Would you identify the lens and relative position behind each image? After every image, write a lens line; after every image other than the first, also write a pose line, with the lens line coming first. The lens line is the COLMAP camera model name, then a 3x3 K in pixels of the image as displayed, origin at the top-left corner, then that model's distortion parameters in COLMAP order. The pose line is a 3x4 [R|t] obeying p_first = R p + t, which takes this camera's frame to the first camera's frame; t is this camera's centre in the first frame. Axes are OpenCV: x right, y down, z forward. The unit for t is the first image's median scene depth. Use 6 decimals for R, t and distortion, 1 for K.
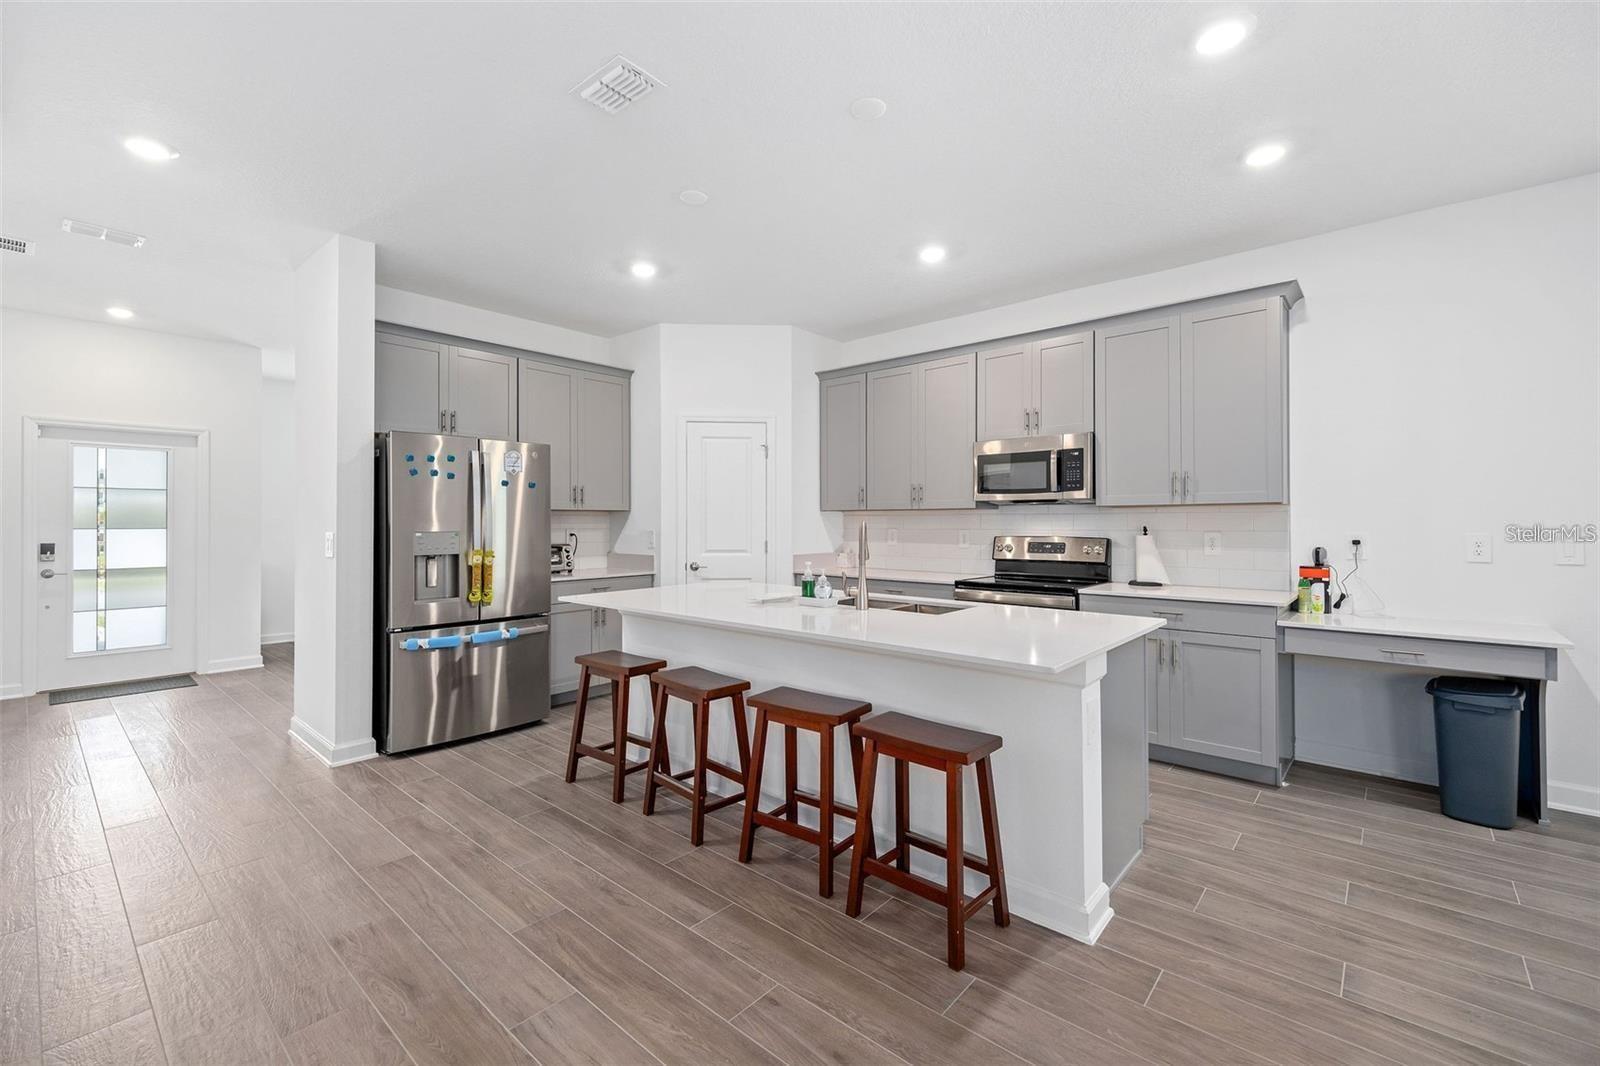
lens RADIAL K [[672.4, 0, 805.1], [0, 672.4, 520.9], [0, 0, 1]] dist [0.000253, -0.000166]
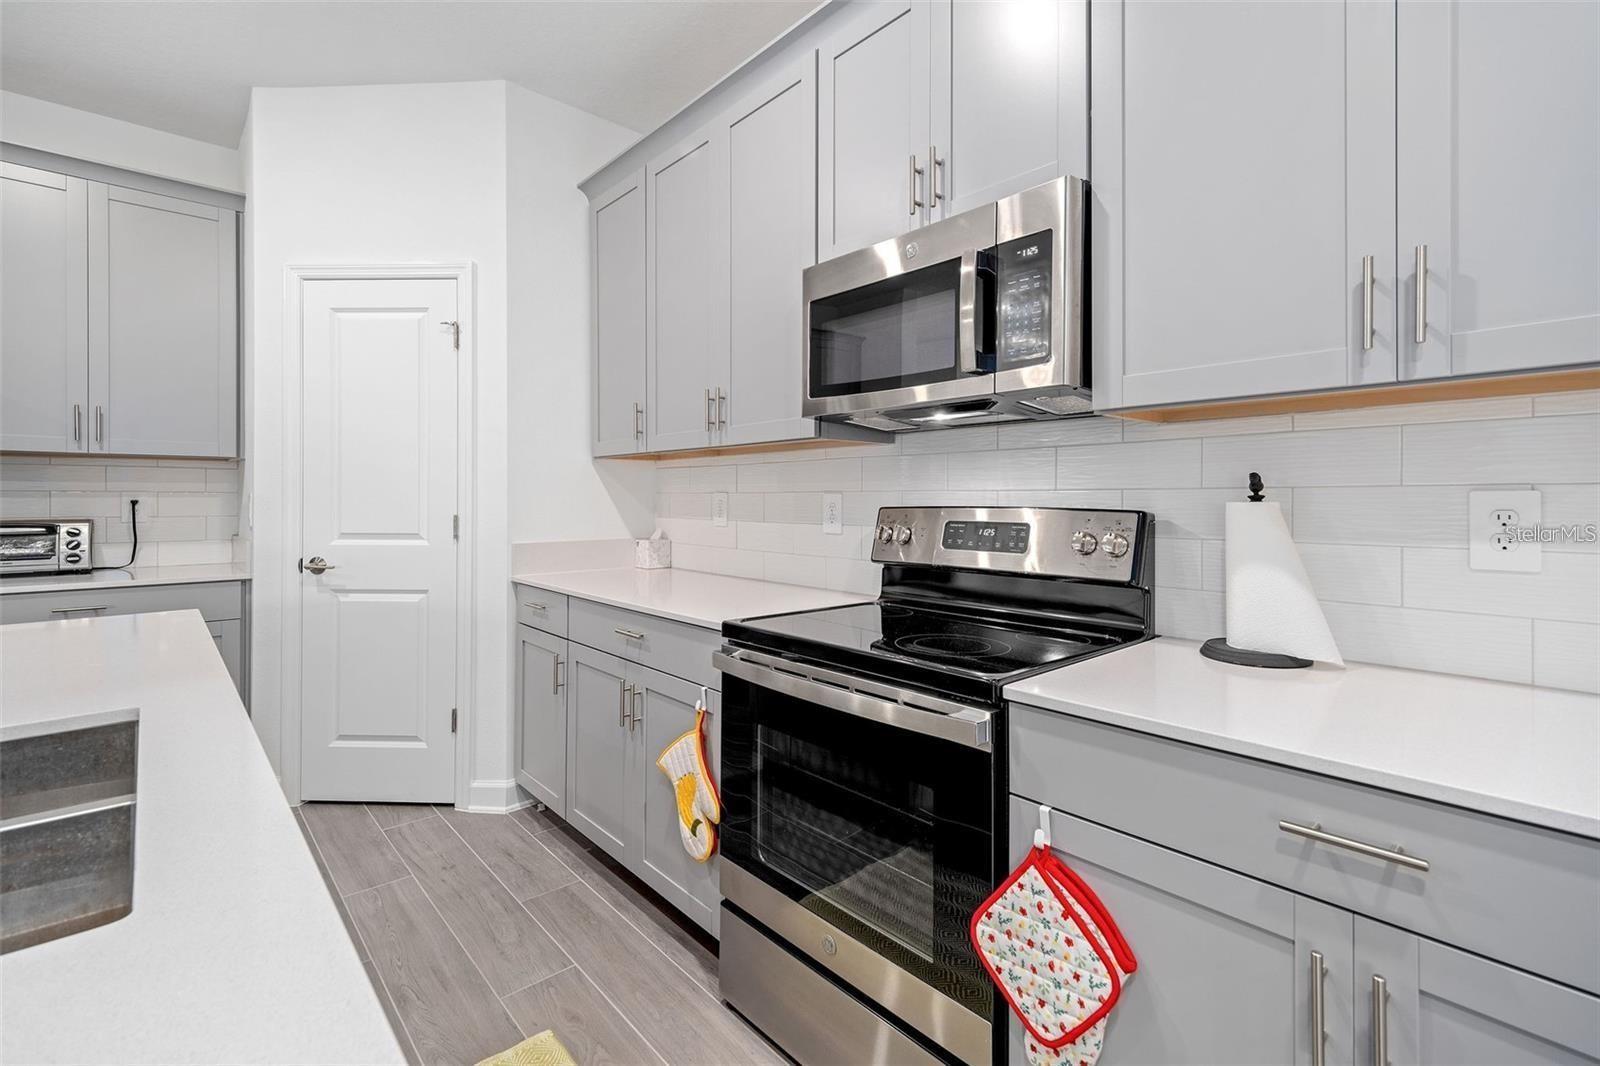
lens RADIAL K [[731.1, 0, 795.9], [0, 731.1, 494.7], [0, 0, 1]] dist [0.007569, -0.000540]
pose [[0.992073, 0.001276, -0.125657, 0.324601], [-0.001517, 0.999997, -0.001827, 0.018639], [0.125654, 0.002003, 0.992072, 0.613740]]
